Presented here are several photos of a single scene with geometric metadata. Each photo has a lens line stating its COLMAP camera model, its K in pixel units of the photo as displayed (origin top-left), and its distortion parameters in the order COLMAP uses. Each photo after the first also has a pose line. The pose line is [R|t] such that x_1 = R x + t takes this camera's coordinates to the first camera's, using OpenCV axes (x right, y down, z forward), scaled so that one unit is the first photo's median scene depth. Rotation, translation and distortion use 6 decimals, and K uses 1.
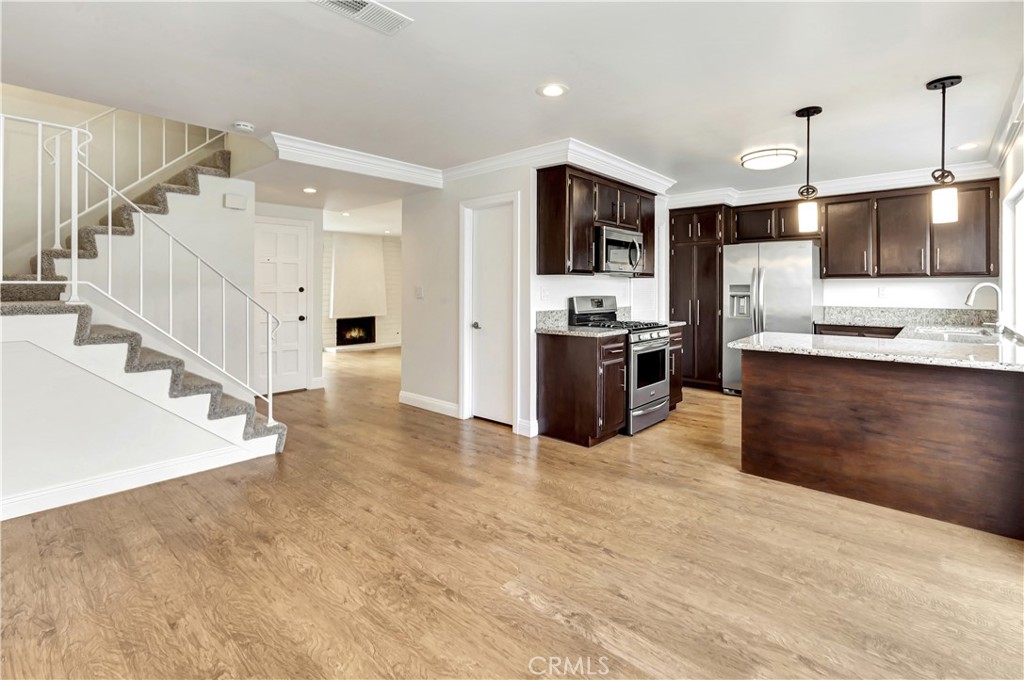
lens RADIAL K [[478.9, 0, 513.3], [0, 478.9, 296.4], [0, 0, 1]] dist [-0.004591, 0.000348]
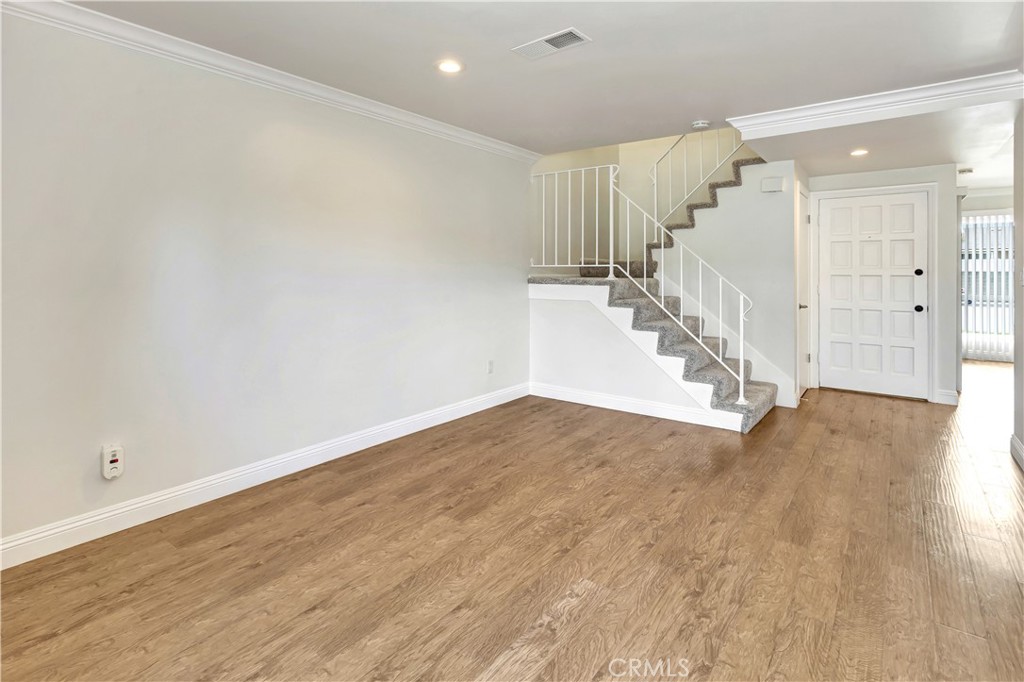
lens RADIAL K [[521.4, 0, 515.2], [0, 521.4, 257.0], [0, 0, 1]] dist [0.001338, 0.000399]
pose [[0.080583, -0.030206, -0.996290, 0.886579], [-0.019231, 0.999308, -0.031853, 0.003744], [0.996562, 0.021726, 0.079946, 0.669697]]
